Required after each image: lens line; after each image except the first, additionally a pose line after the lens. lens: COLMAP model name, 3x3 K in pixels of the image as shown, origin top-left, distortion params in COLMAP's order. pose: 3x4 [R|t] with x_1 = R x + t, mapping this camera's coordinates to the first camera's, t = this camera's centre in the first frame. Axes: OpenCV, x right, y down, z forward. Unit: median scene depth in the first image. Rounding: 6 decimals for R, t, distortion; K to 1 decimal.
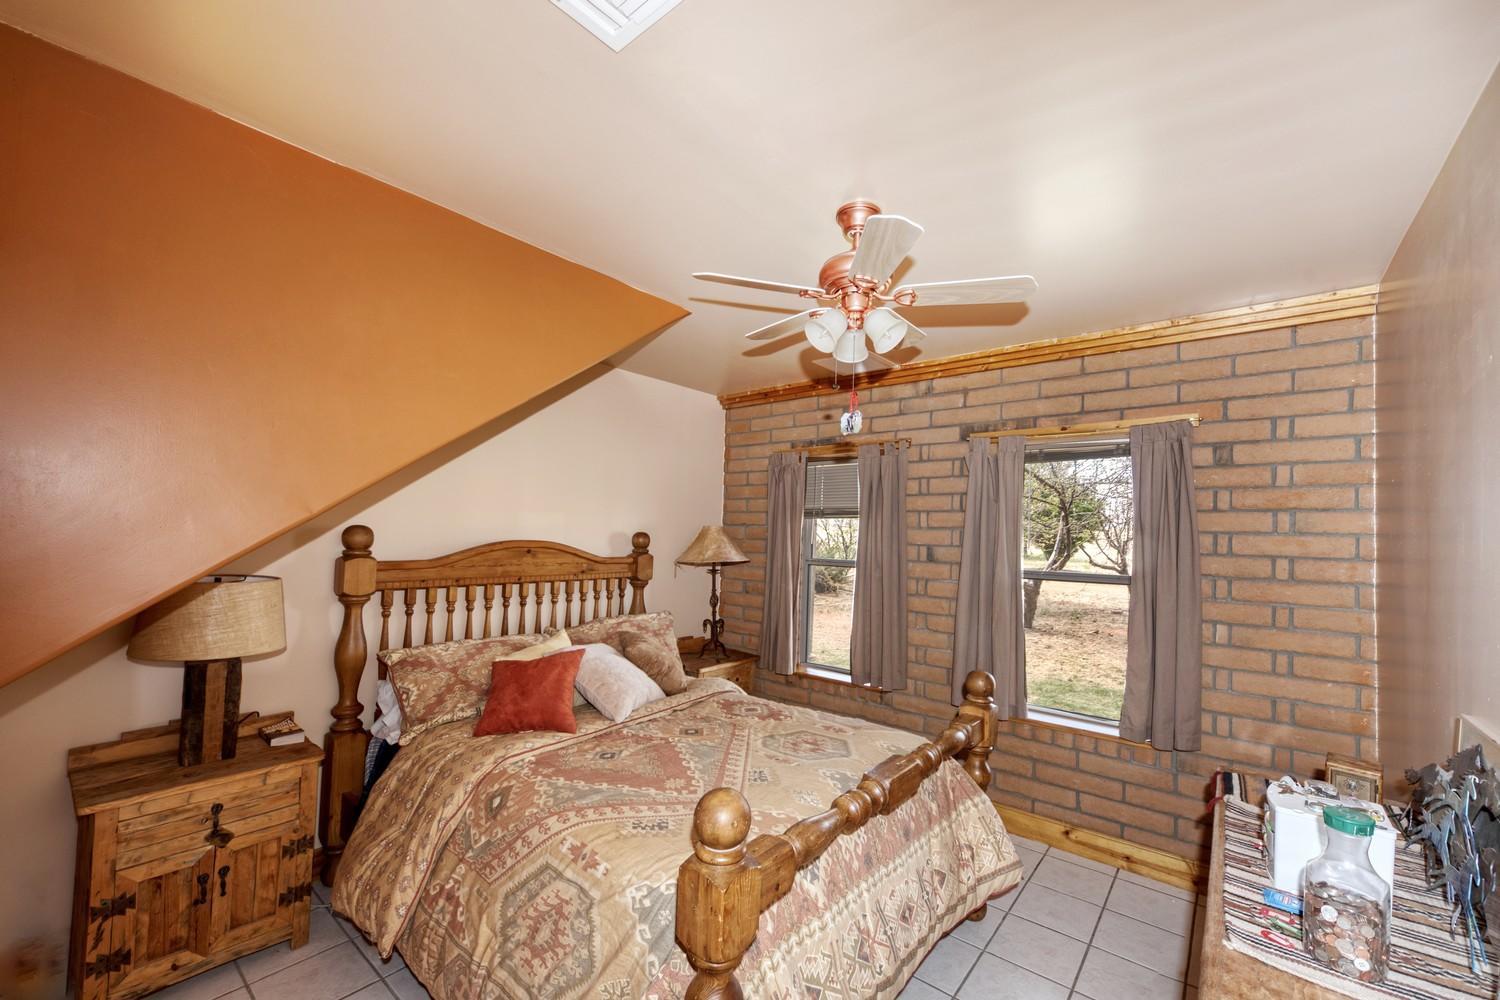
lens RADIAL K [[601.5, 0, 746.5], [0, 601.5, 505.8], [0, 0, 1]] dist [0.002849, 0.000078]
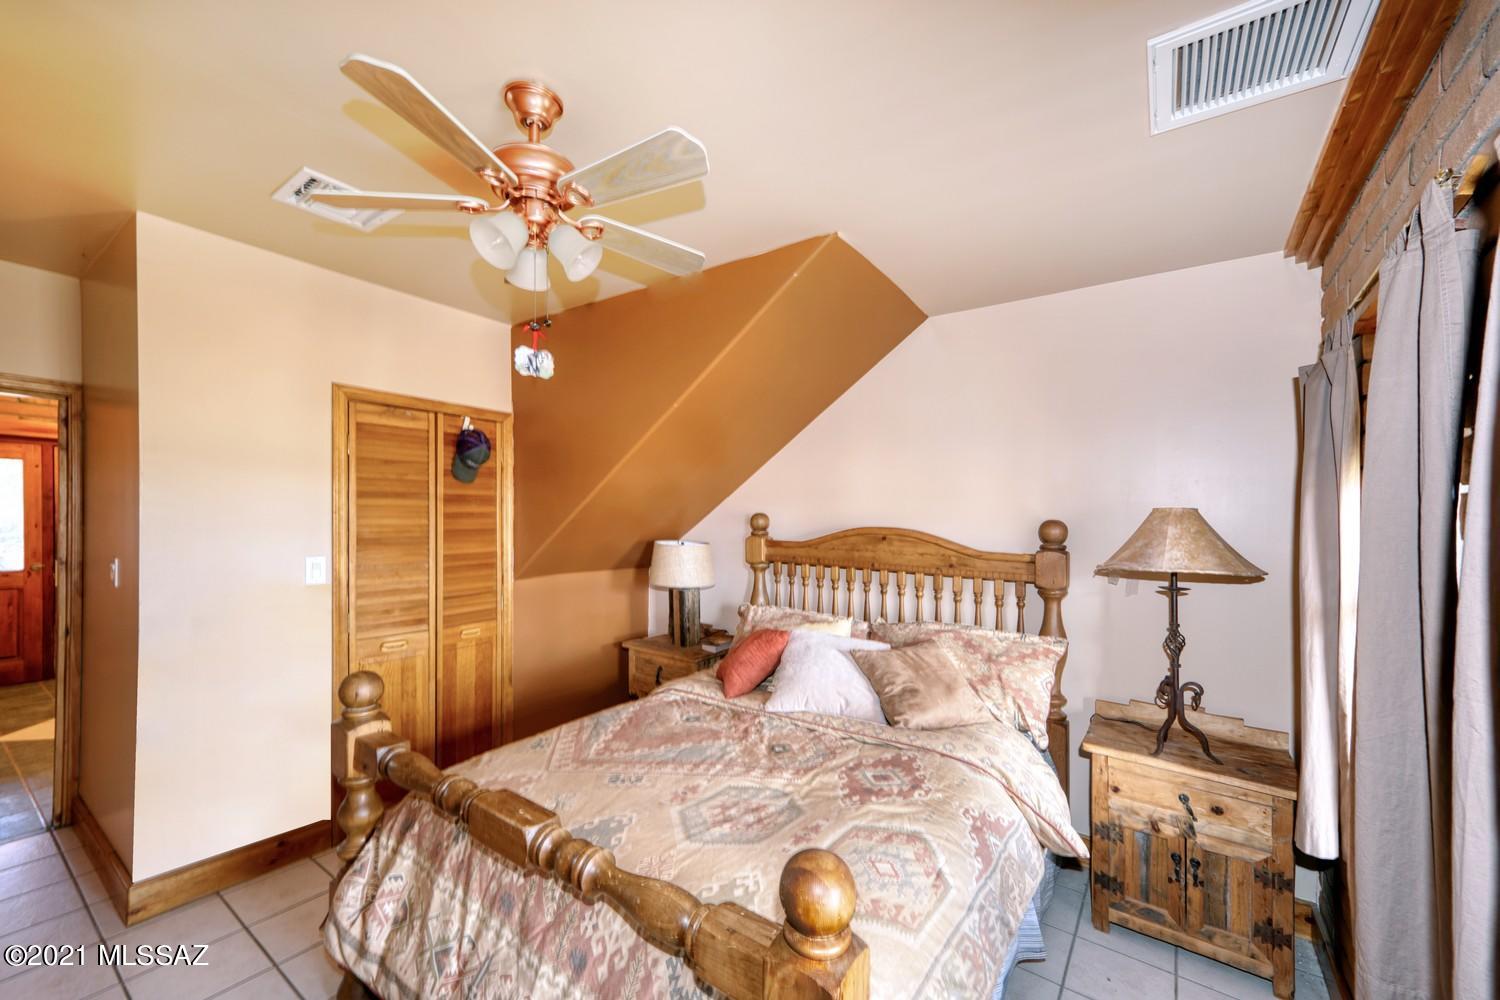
lens RADIAL K [[601.5, 0, 744.7], [0, 601.5, 506.6], [0, 0, 1]] dist [0.002849, 0.000078]
pose [[0.062087, -0.034955, -0.997458, 0.636409], [0.020906, 0.999213, -0.033715, 0.056713], [0.997852, -0.018760, 0.062769, 0.772417]]
